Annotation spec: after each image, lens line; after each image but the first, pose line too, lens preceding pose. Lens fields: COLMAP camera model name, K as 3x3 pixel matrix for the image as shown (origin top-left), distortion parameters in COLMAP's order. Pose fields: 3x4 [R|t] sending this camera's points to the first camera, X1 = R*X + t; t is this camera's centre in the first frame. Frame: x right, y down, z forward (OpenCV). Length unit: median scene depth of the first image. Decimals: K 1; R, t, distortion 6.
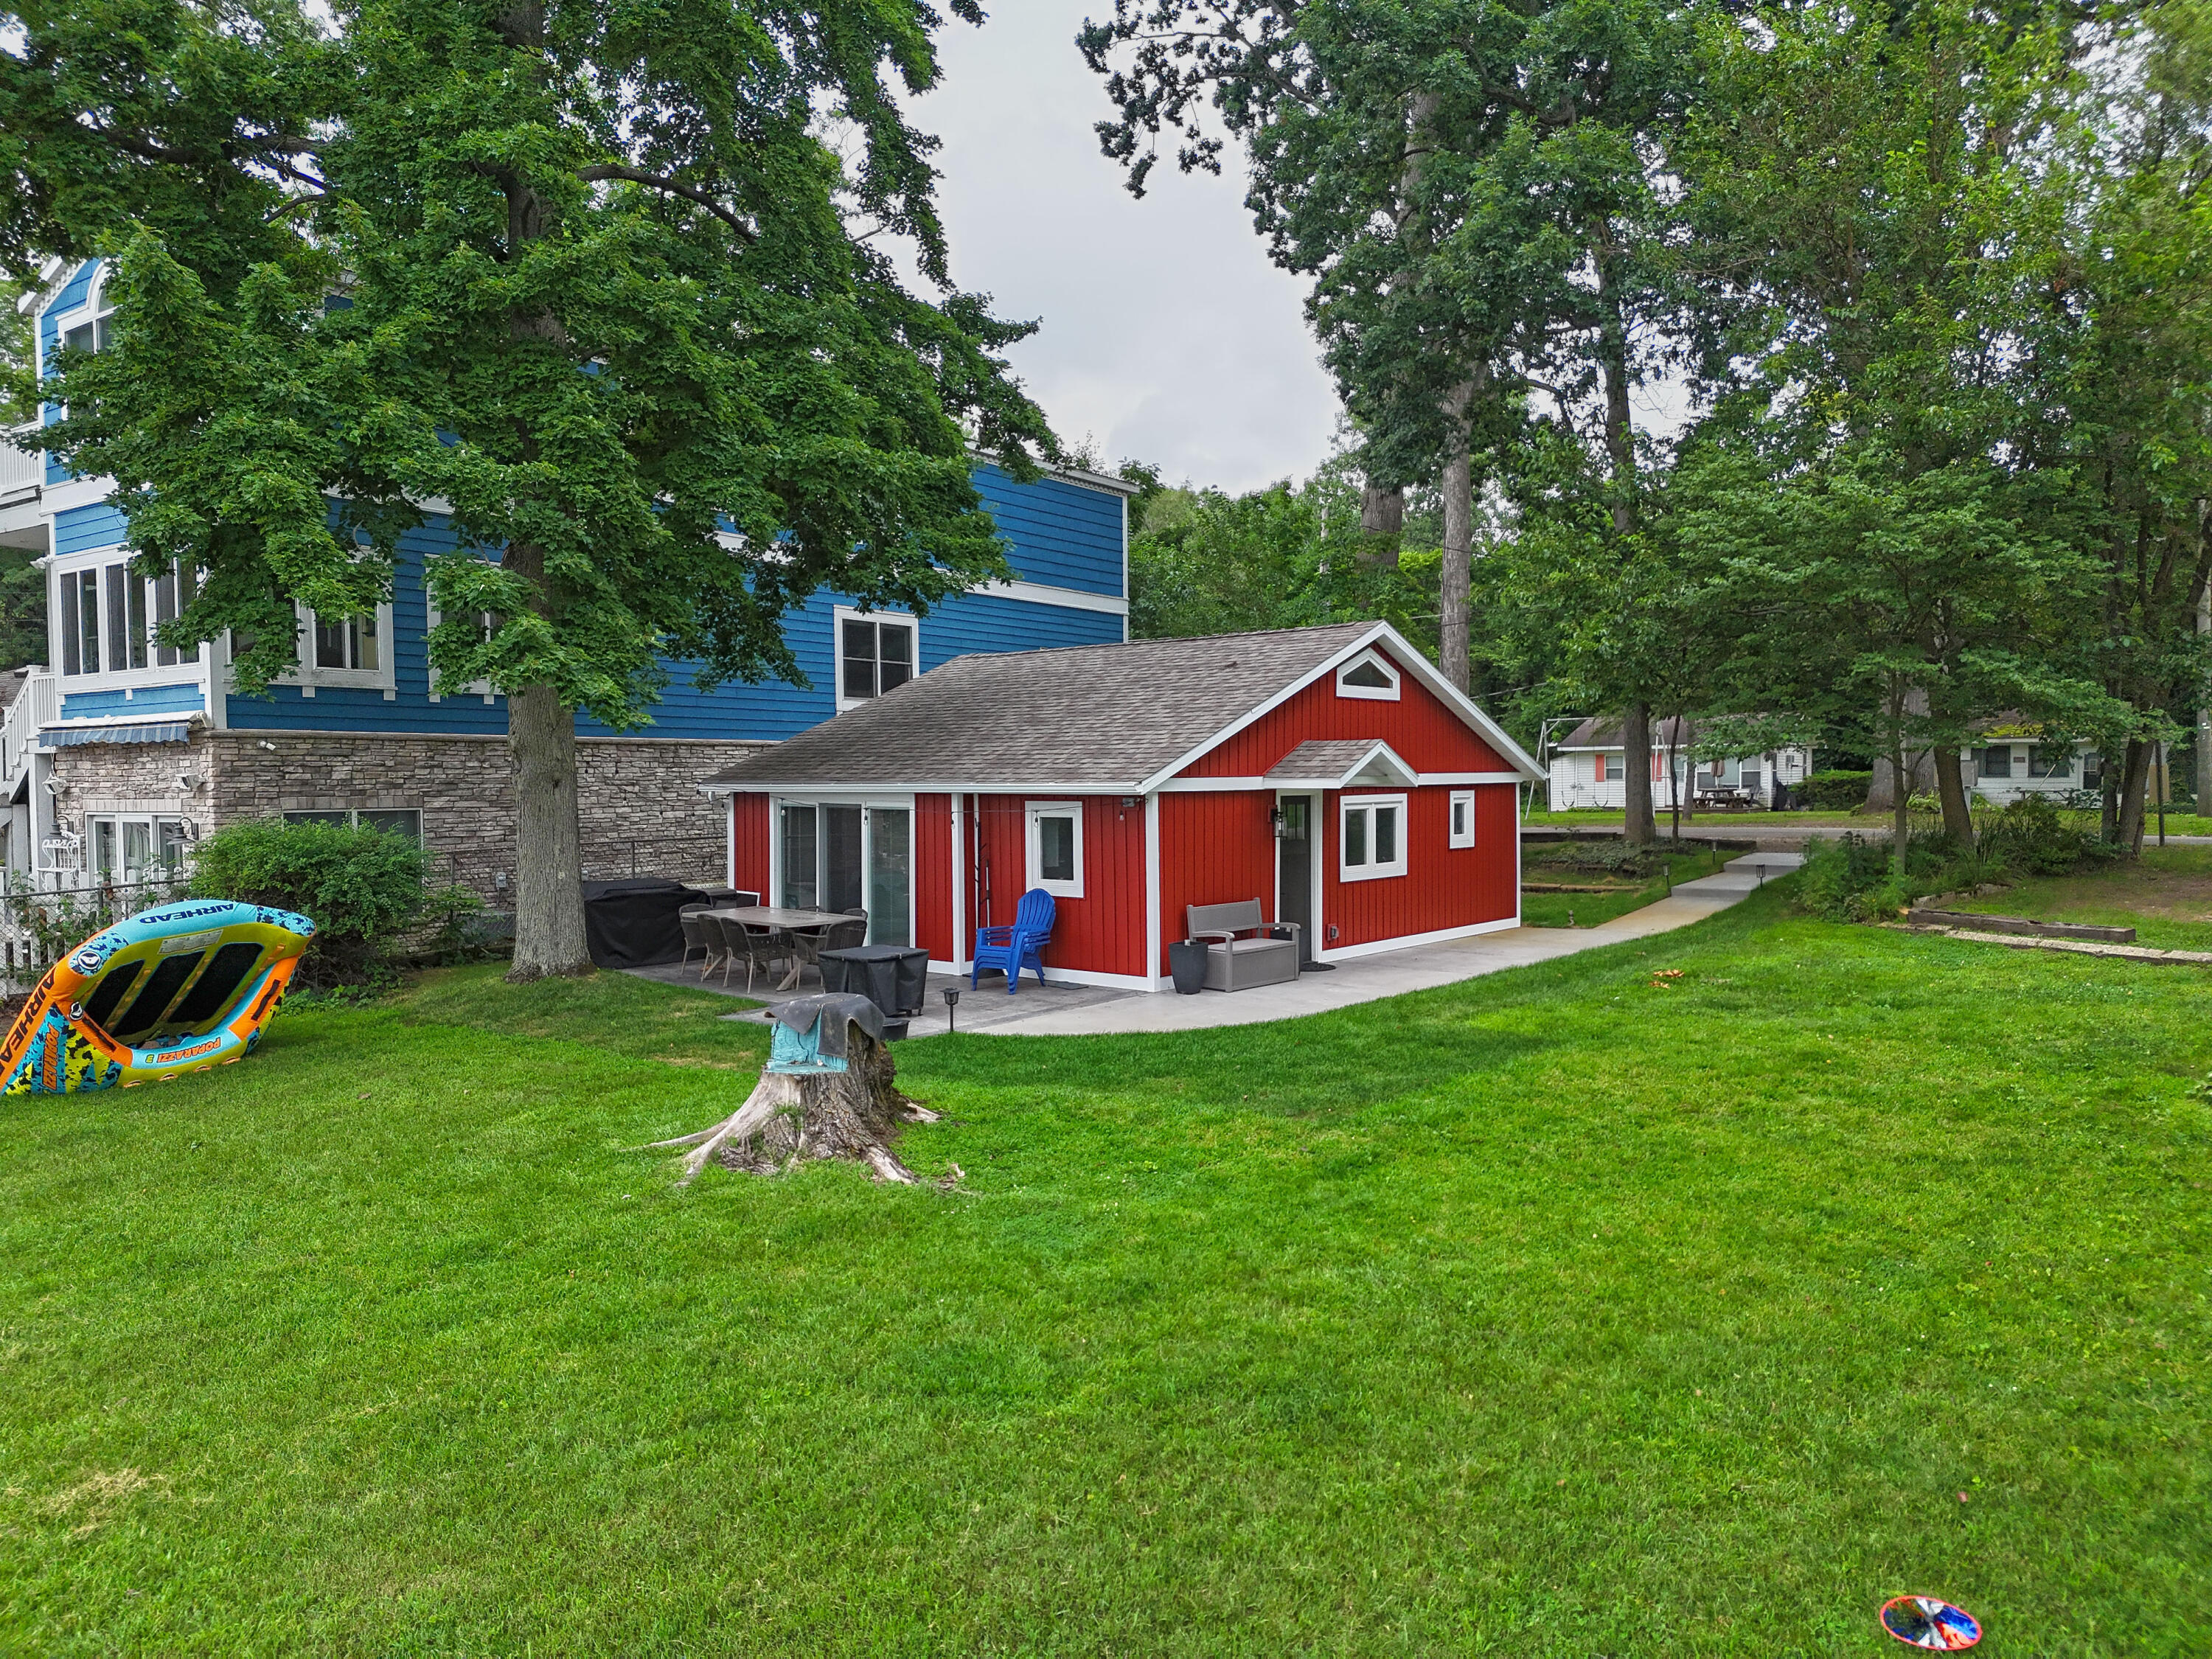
lens RADIAL K [[1527.1, 0, 1117.2], [0, 1527.1, 840.7], [0, 0, 1]] dist [0.111867, -0.127962]
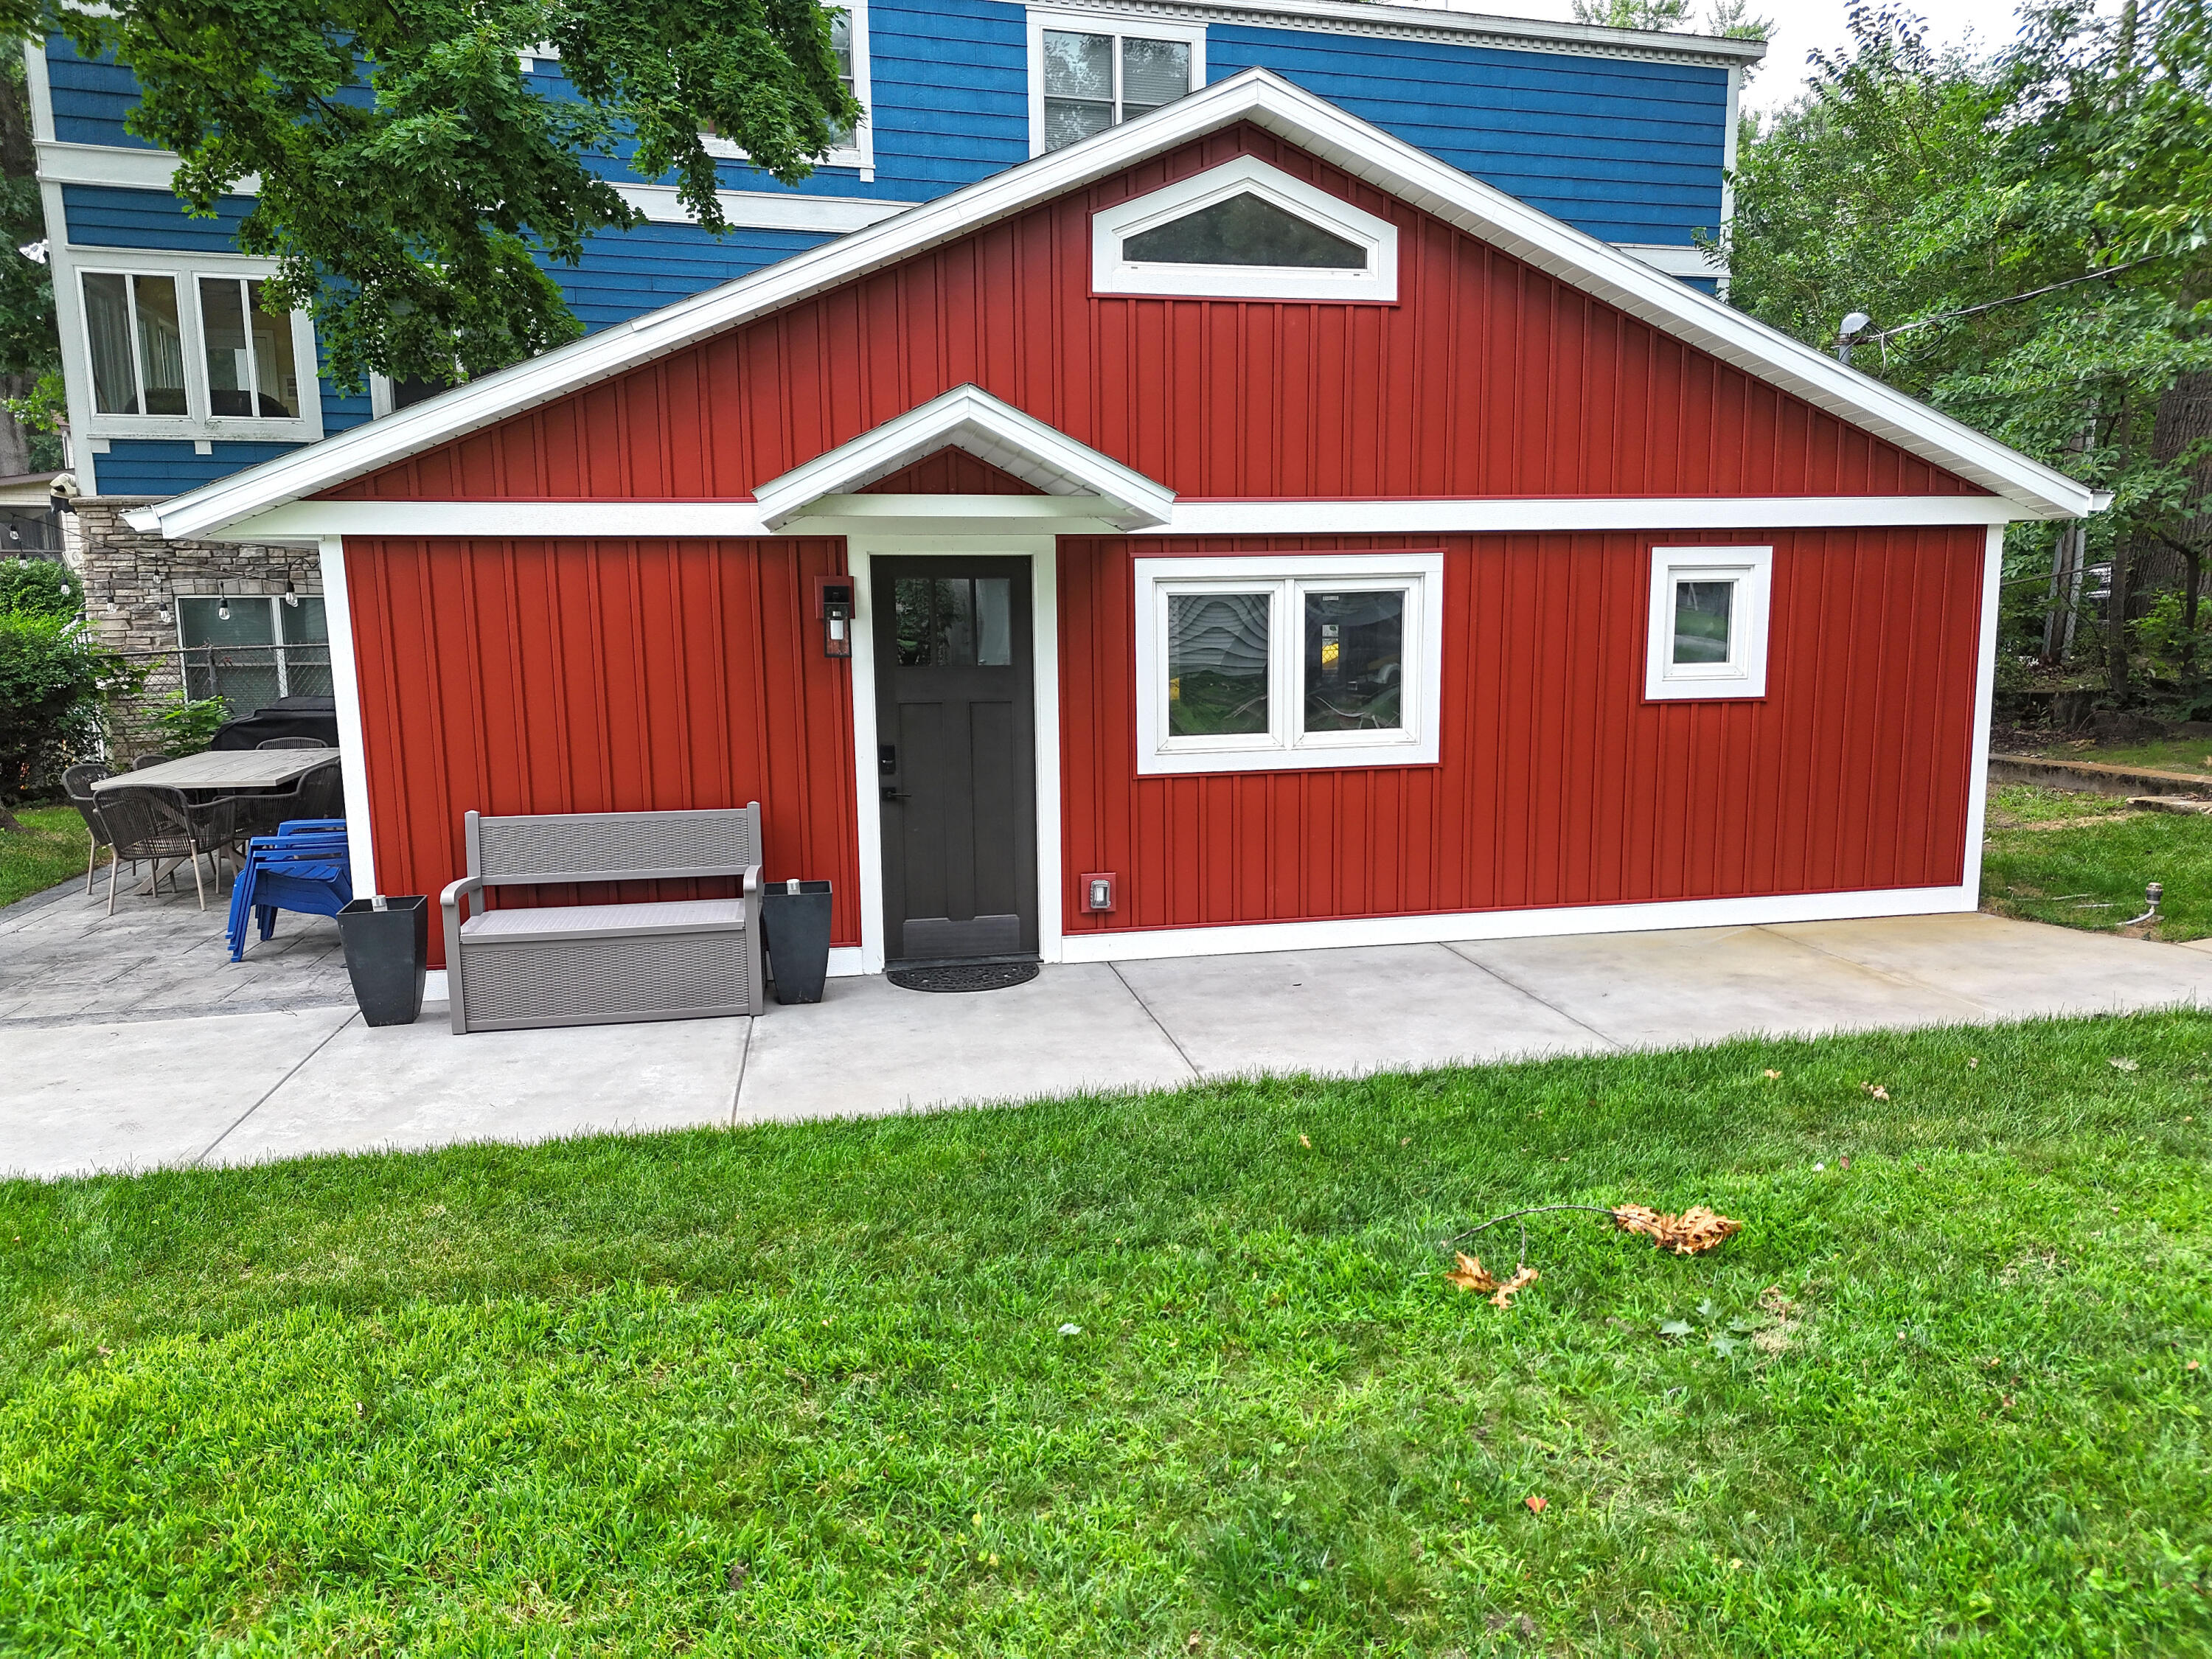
lens RADIAL K [[1527.1, 0, 1117.2], [0, 1527.1, 840.7], [0, 0, 1]] dist [0.111867, -0.127962]
pose [[0.785255, 0.095787, -0.611718, 0.379946], [-0.022310, 0.991697, 0.126647, -0.006476], [0.618770, -0.085803, 0.780872, 0.654802]]
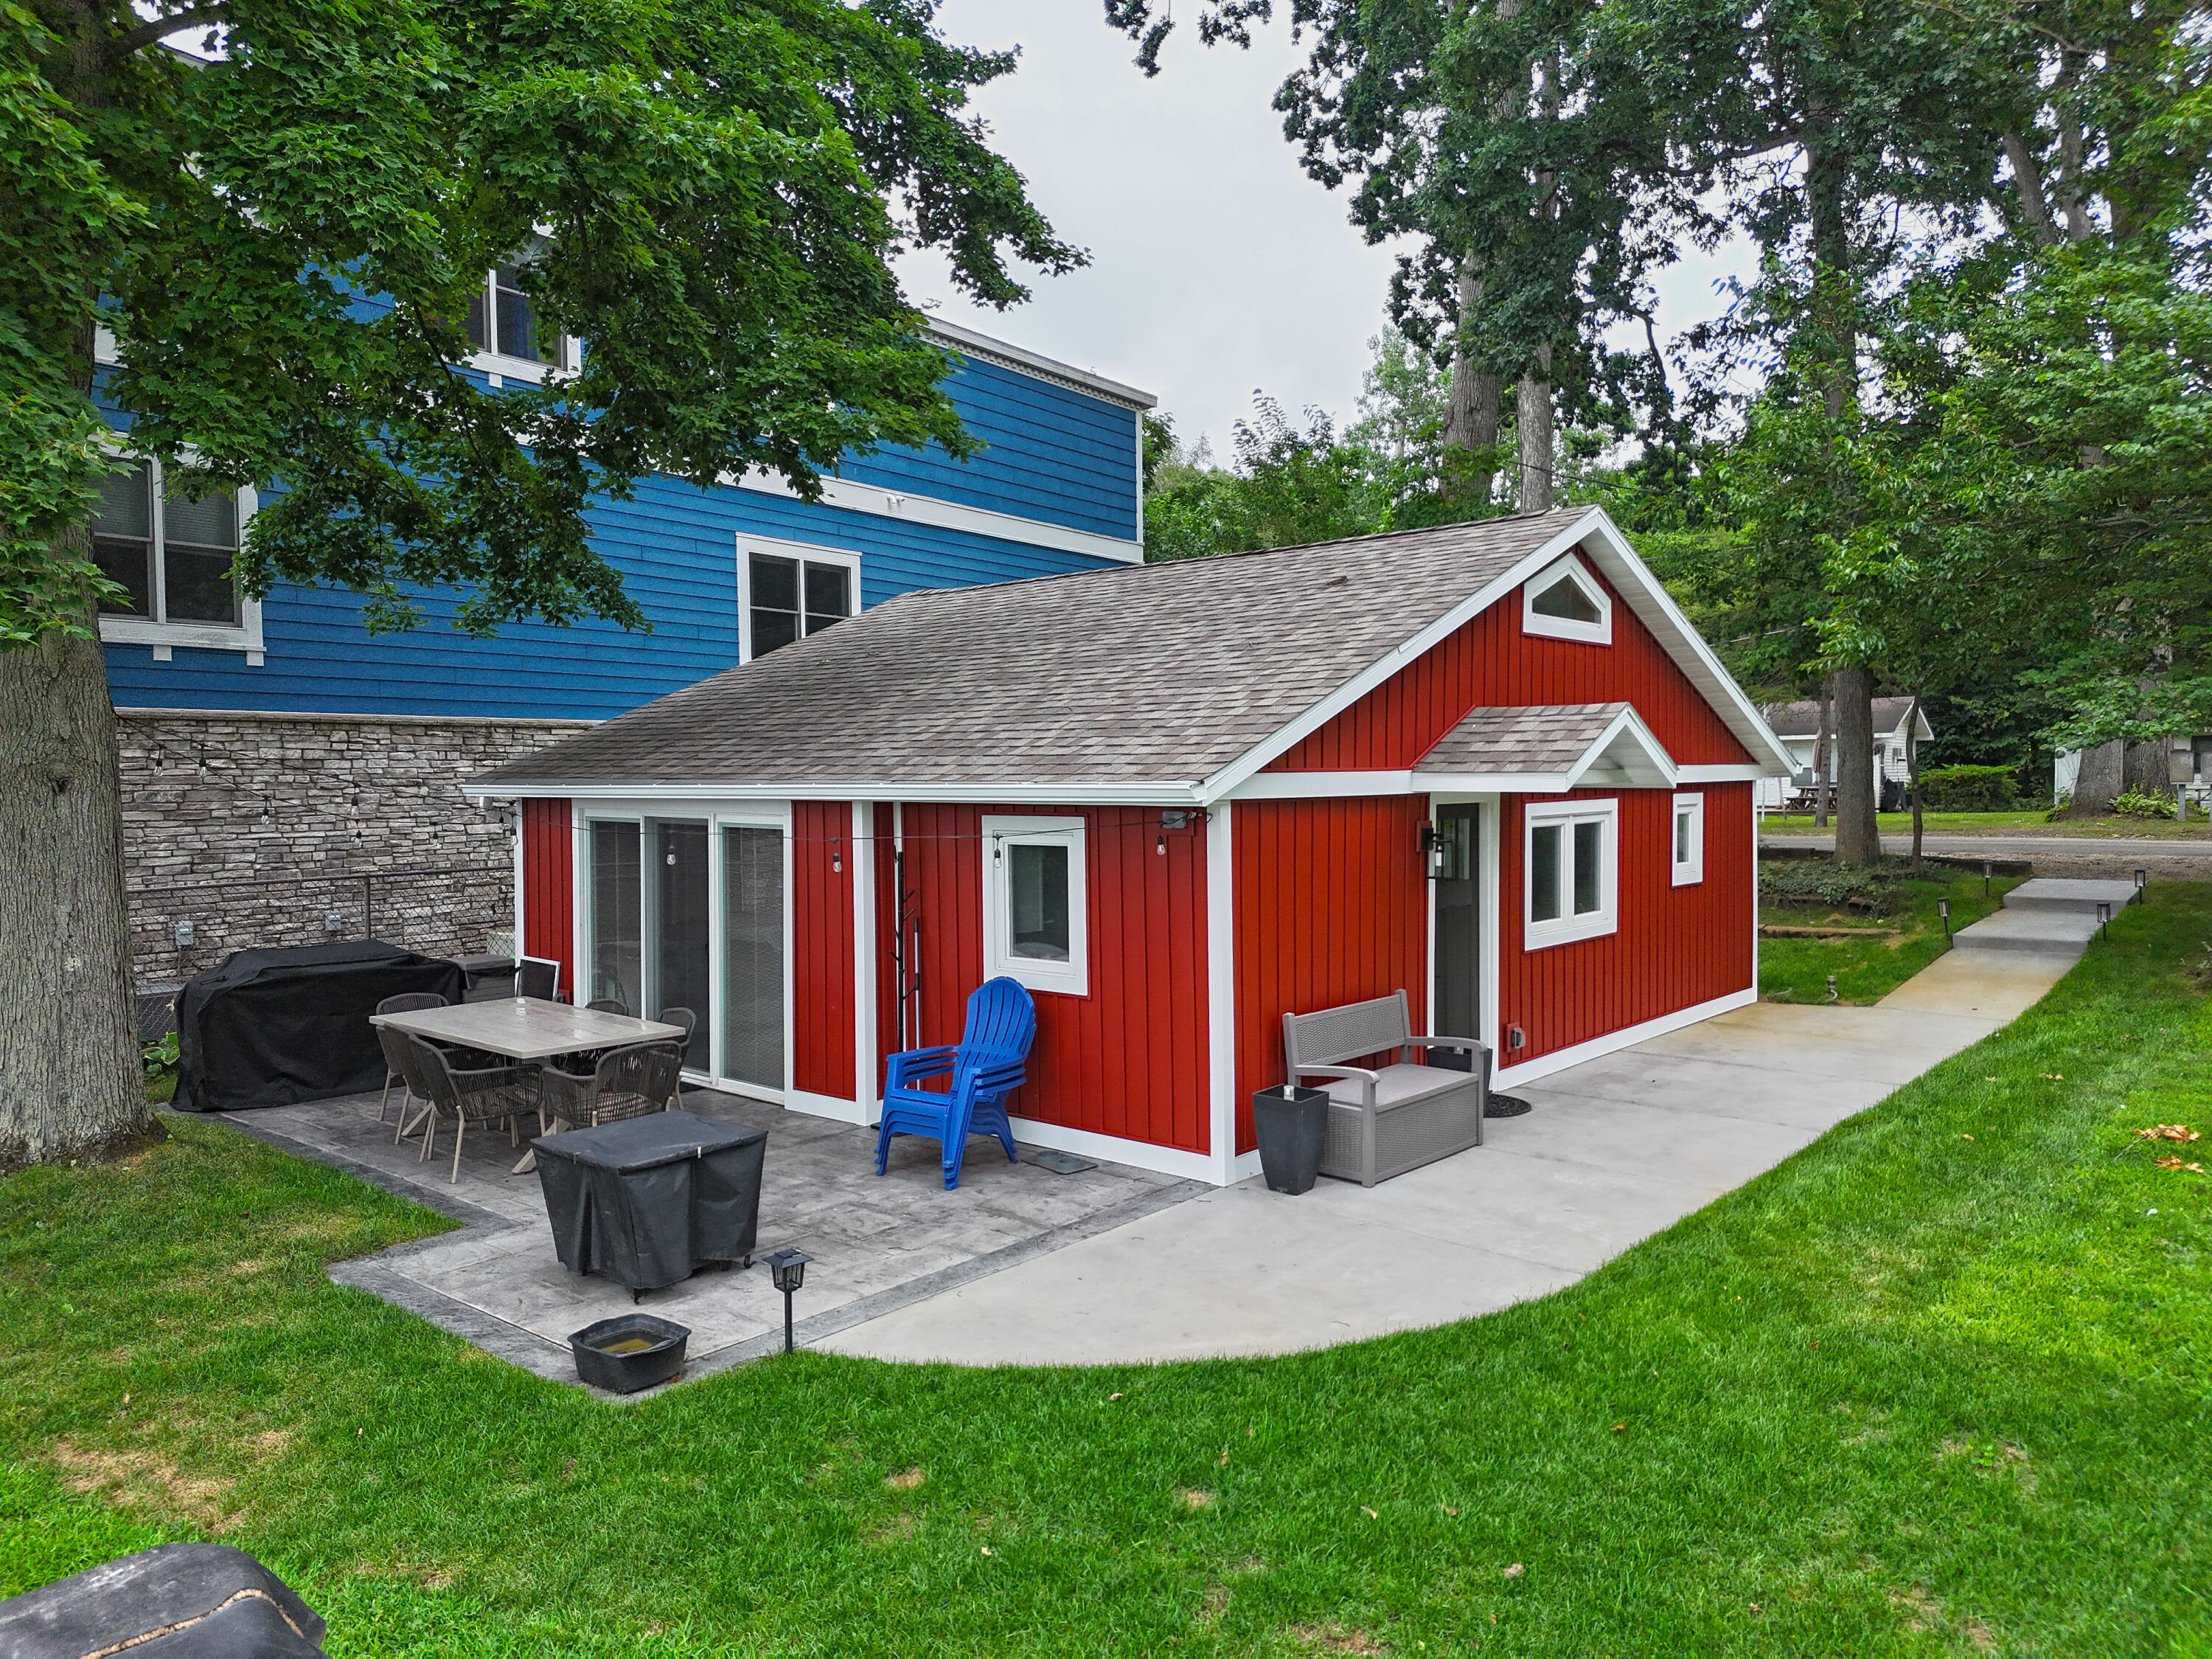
lens RADIAL K [[1527.1, 0, 1117.2], [0, 1527.1, 840.7], [0, 0, 1]] dist [0.111867, -0.127962]
pose [[0.999999, -0.001190, -0.001088, -0.009421], [0.001192, 0.999998, 0.001602, -0.015684], [0.001086, -0.001603, 0.999998, 0.396837]]
